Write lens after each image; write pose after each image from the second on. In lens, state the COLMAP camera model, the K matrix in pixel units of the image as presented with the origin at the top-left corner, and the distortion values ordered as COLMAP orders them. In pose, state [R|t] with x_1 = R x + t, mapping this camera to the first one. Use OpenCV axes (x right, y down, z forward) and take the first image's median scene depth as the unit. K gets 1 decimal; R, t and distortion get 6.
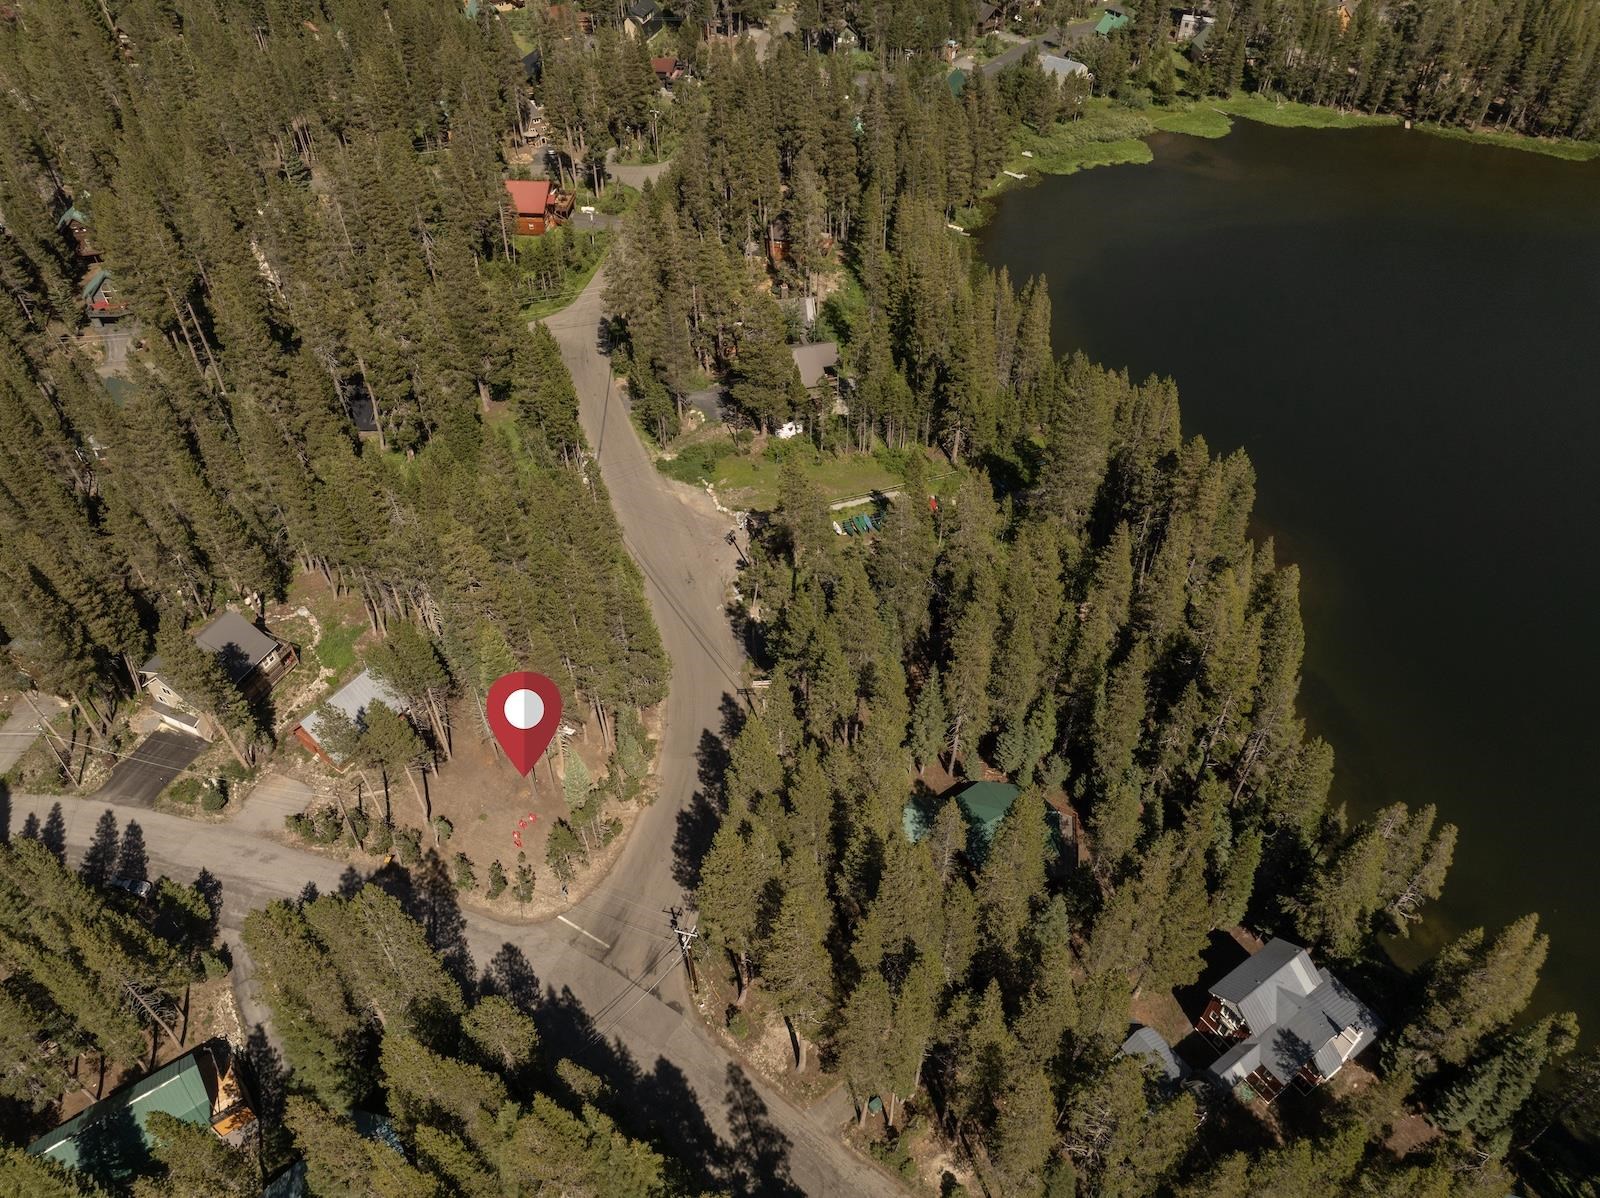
lens RADIAL K [[1141.8, 0, 800.0], [0, 1141.8, 599.0], [0, 0, 1]] dist [-0.032790, -0.001657]
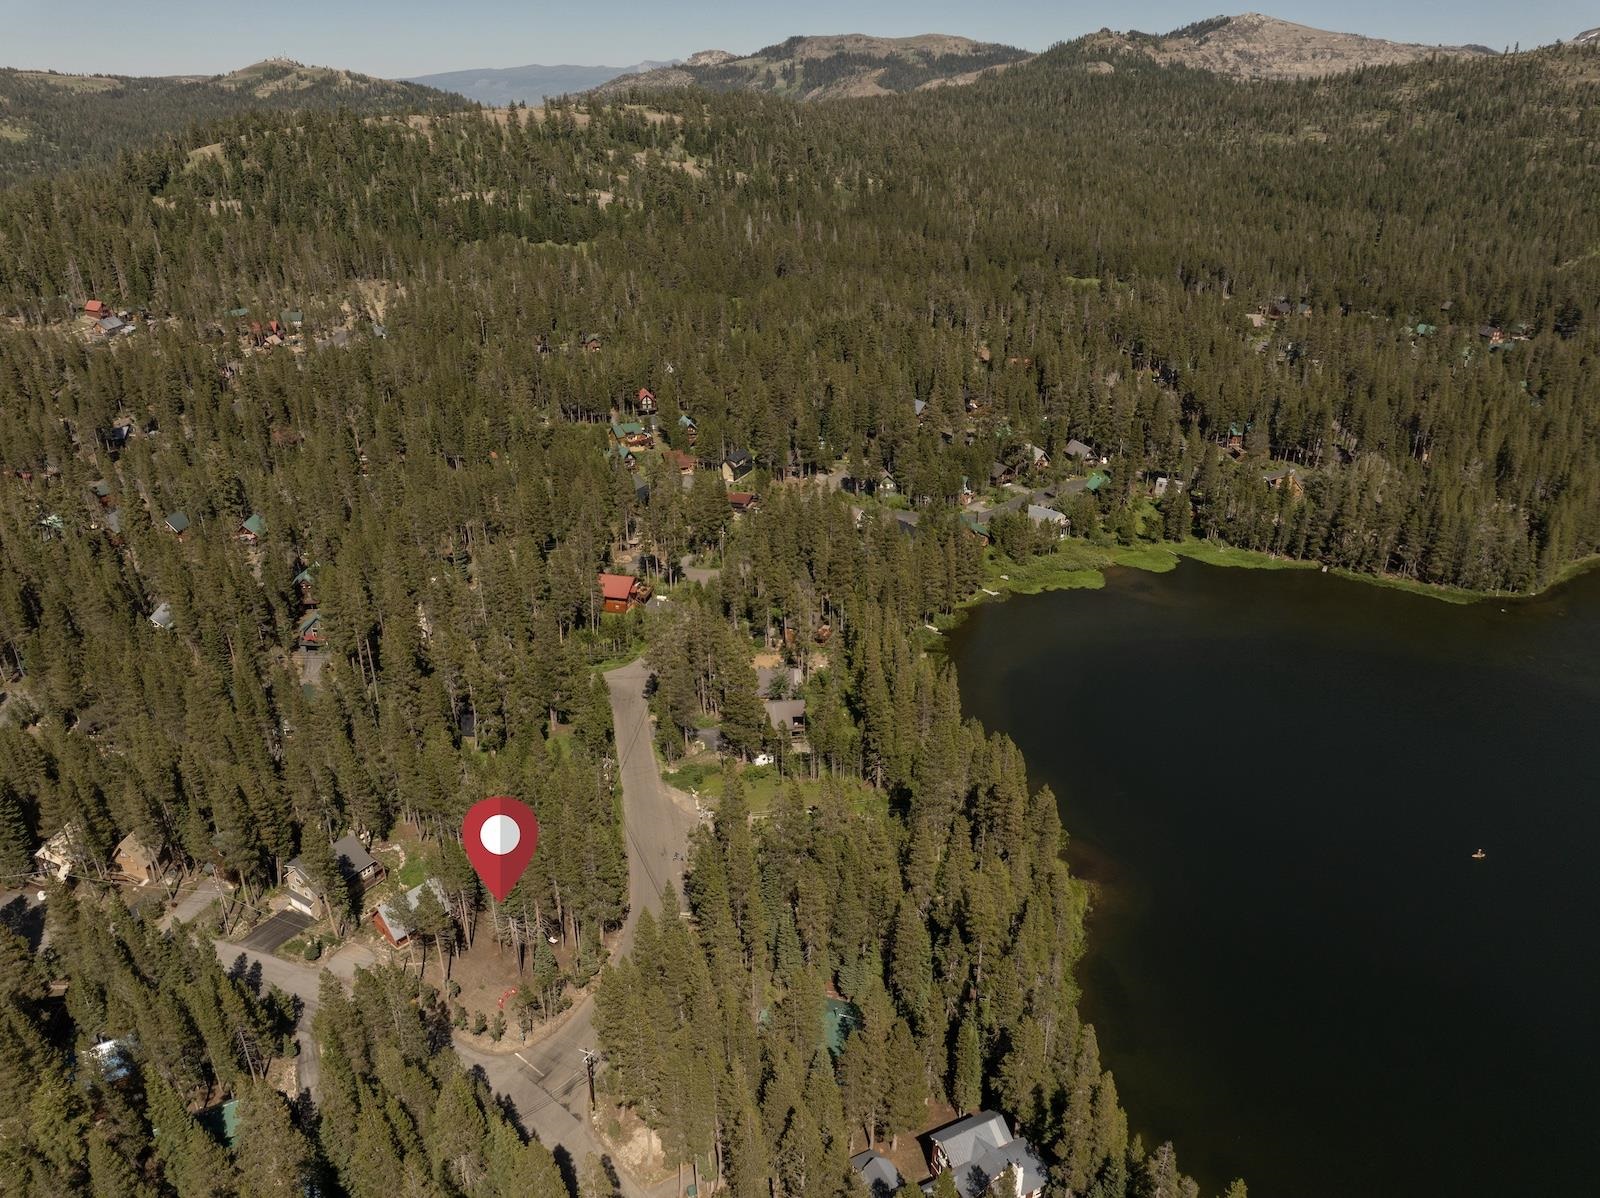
lens RADIAL K [[1141.8, 0, 800.0], [0, 1141.8, 599.0], [0, 0, 1]] dist [-0.032790, -0.001657]
pose [[0.990207, 0.060400, -0.125866, 0.199879], [-0.098297, 0.941845, -0.321349, 0.108048], [0.099137, 0.330574, 0.938559, -0.352382]]
